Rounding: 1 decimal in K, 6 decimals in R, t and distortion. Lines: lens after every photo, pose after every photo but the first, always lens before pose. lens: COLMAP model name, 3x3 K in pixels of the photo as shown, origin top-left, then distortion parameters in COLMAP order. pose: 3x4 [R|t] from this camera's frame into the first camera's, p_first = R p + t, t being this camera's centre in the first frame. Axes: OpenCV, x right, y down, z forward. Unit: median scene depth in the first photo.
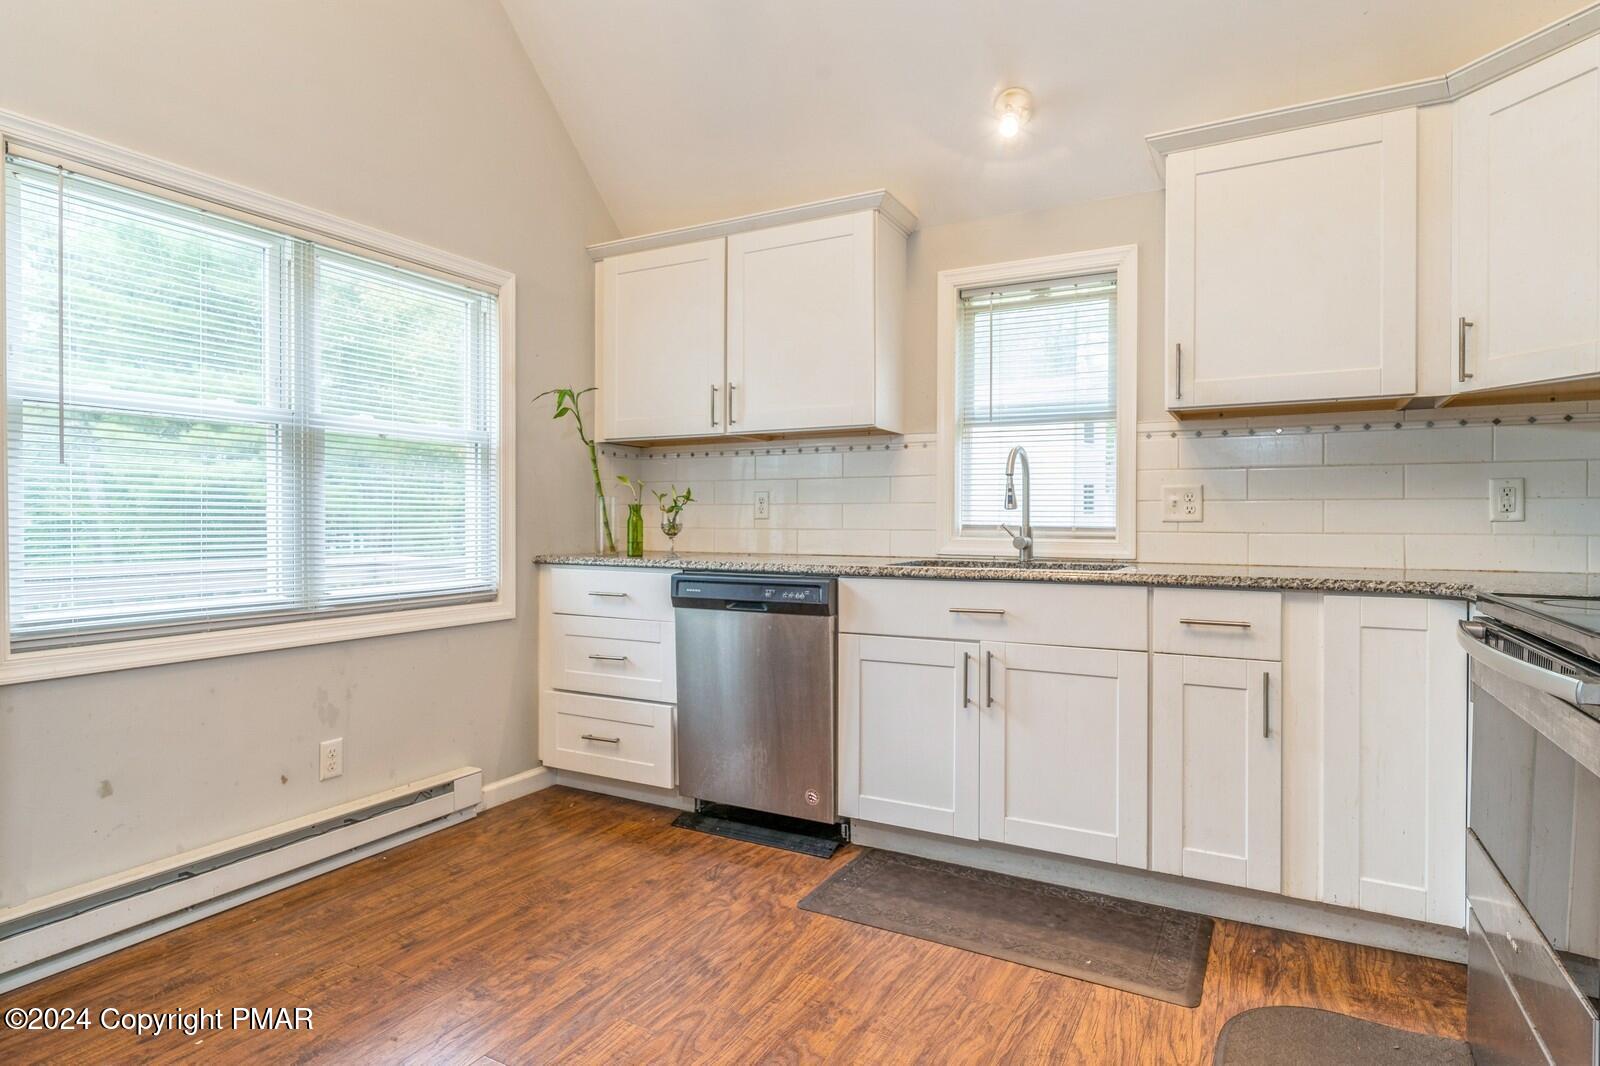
lens RADIAL K [[854.2, 0, 773.6], [0, 854.2, 526.8], [0, 0, 1]] dist [0.008609, 0.003004]
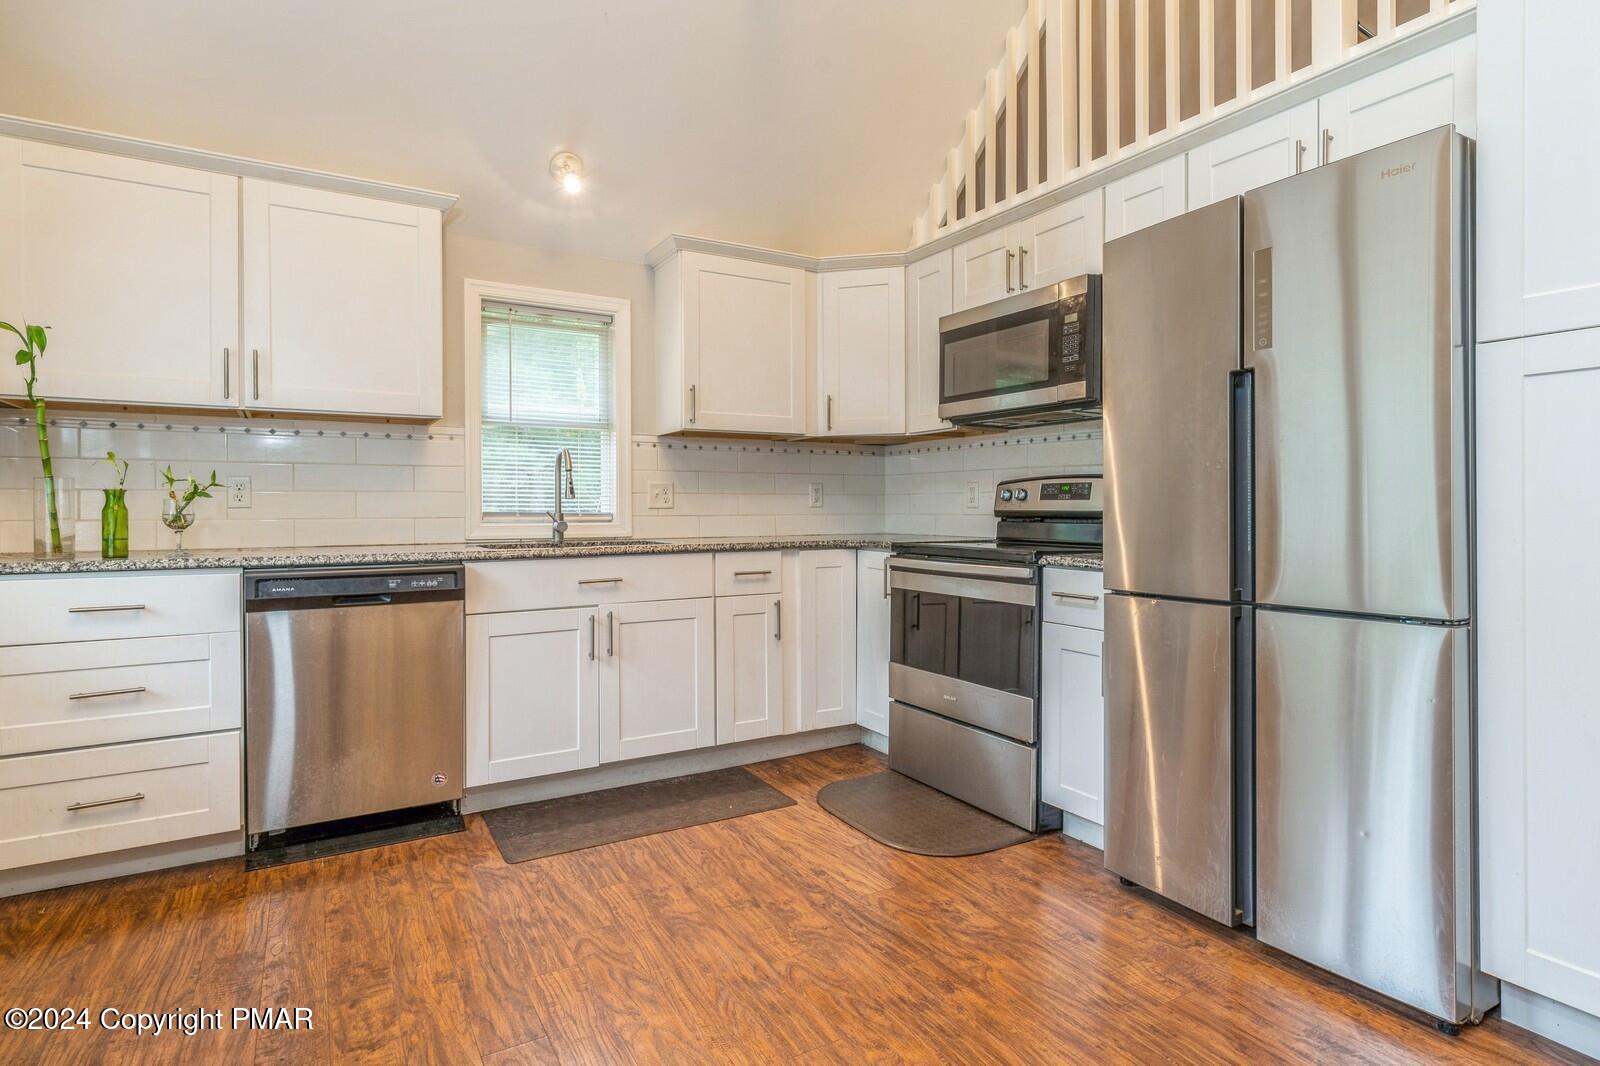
lens RADIAL K [[854.2, 0, 780.0], [0, 854.2, 510.8], [0, 0, 1]] dist [0.008609, 0.003004]
pose [[0.516167, -0.007965, 0.856451, -0.621582], [0.009557, 0.999948, 0.003540, -0.004790], [-0.856435, 0.006358, 0.516216, 0.121296]]
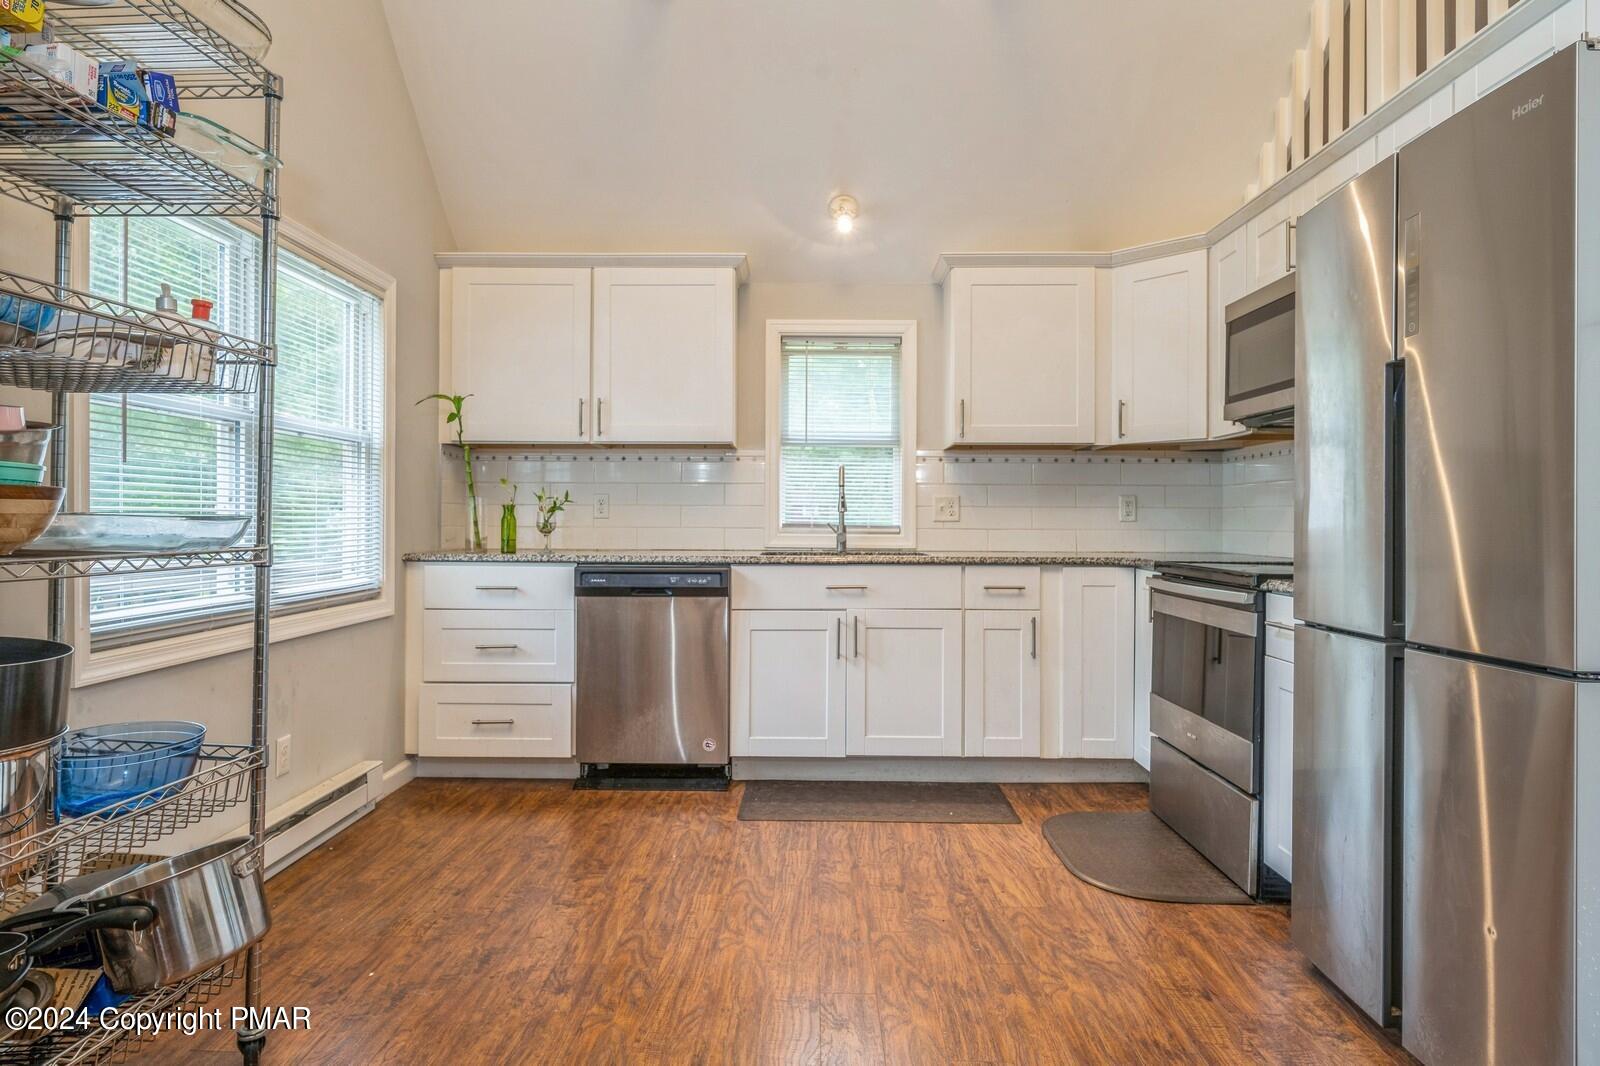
lens RADIAL K [[927.9, 0, 762.6], [0, 927.9, 518.9], [0, 0, 1]] dist [0.020924, -0.001922]
pose [[0.891290, 0.001881, 0.453430, -0.496170], [0.000310, 0.999989, -0.004758, -0.002870], [-0.453433, 0.004381, 0.891279, -0.230633]]
